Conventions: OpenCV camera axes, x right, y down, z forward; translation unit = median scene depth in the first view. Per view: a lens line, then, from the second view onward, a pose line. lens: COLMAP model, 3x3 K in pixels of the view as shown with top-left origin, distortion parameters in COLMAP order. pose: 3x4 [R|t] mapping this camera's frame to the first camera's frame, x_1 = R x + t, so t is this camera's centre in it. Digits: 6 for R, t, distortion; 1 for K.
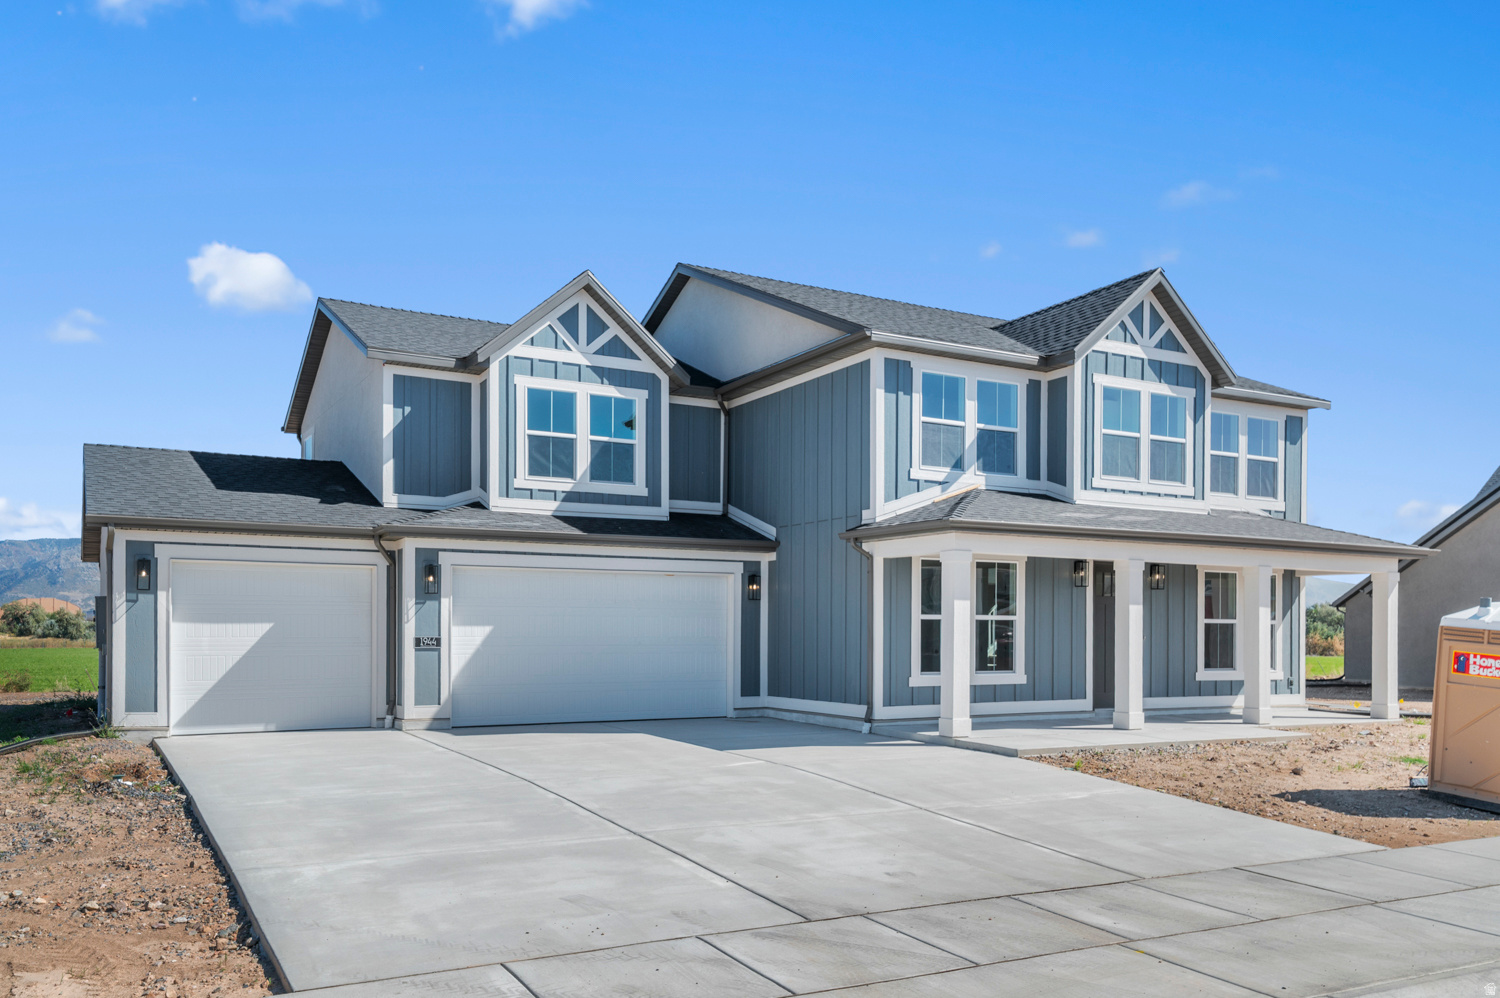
lens RADIAL K [[1185.5, 0, 745.2], [0, 1185.5, 493.0], [0, 0, 1]] dist [0.026859, -0.001366]
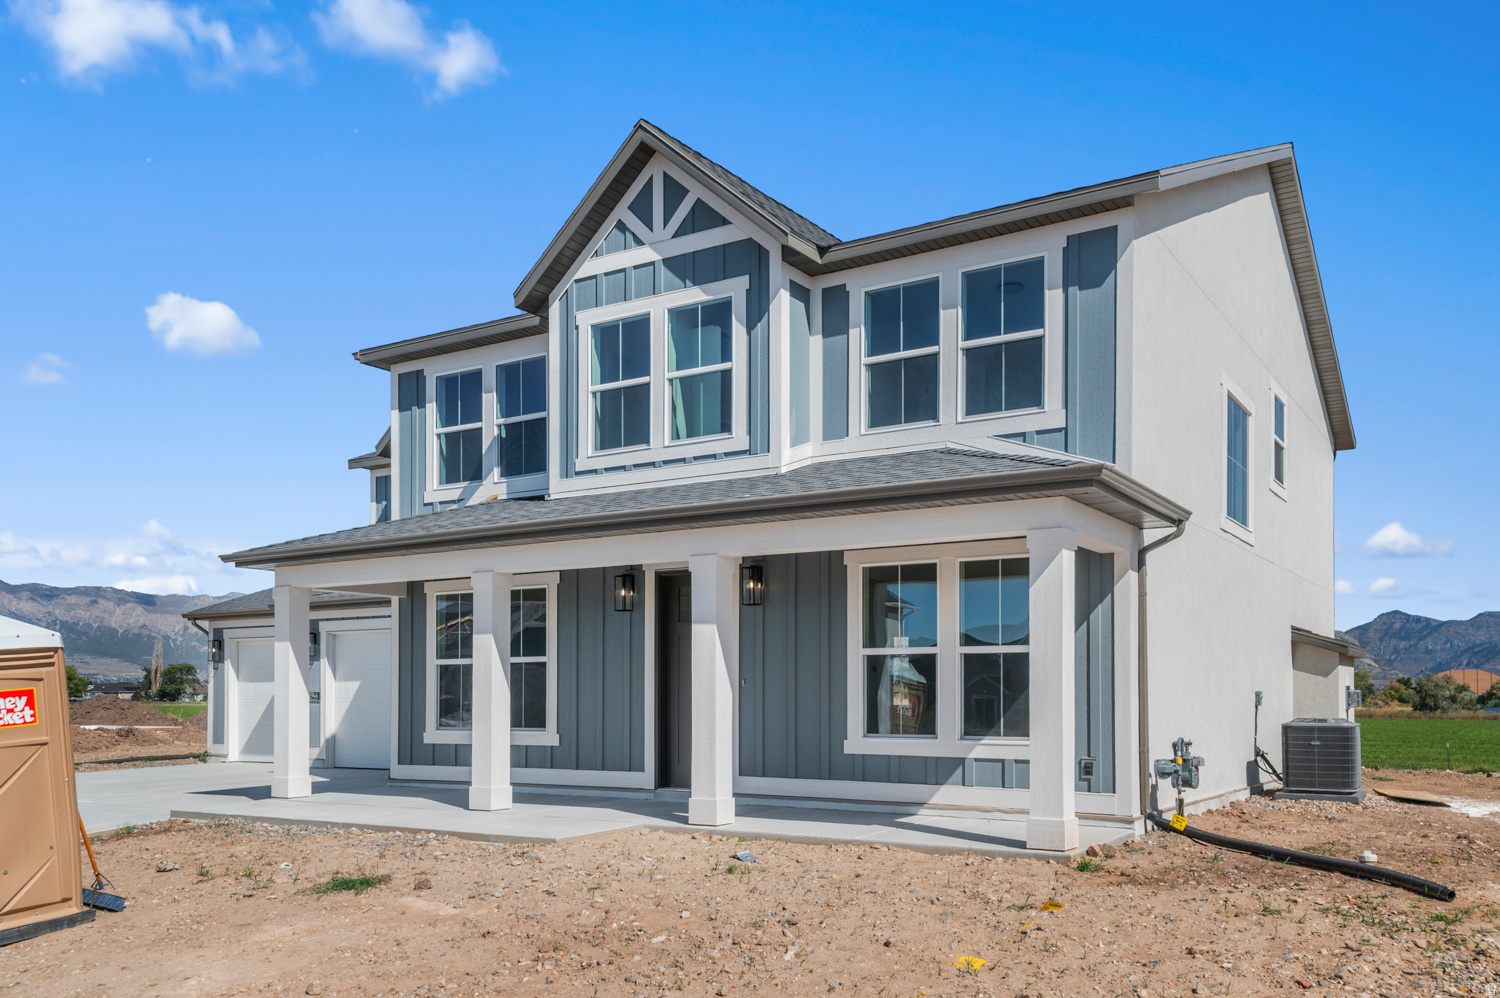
lens RADIAL K [[1209.6, 0, 772.1], [0, 1209.6, 563.6], [0, 0, 1]] dist [0.012337, -0.003132]
pose [[0.482465, -0.102579, -0.869888, 0.953799], [0.106308, 0.992635, -0.058092, 0.102038], [0.869440, -0.064448, 0.489817, 0.729935]]
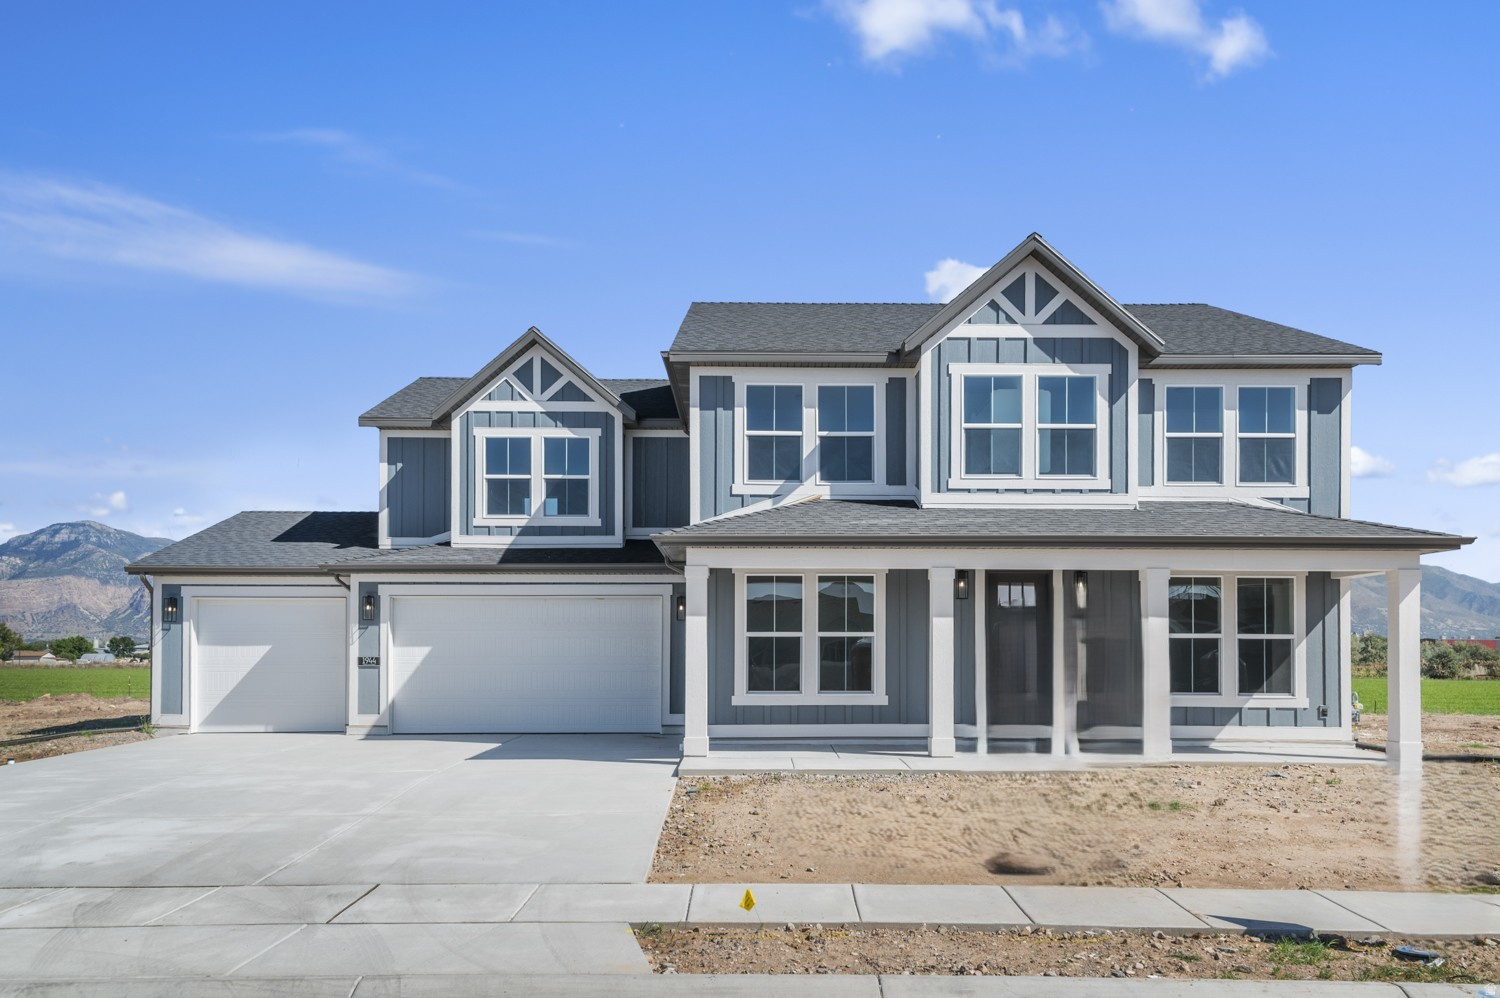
lens RADIAL K [[1138.3, 0, 755.8], [0, 1138.3, 512.3], [0, 0, 1]] dist [0.022650, 0.000036]
pose [[0.876662, -0.063444, -0.476905, 0.564797], [0.058408, 0.997970, -0.025395, 0.025957], [0.477548, -0.005592, 0.878588, 0.164759]]
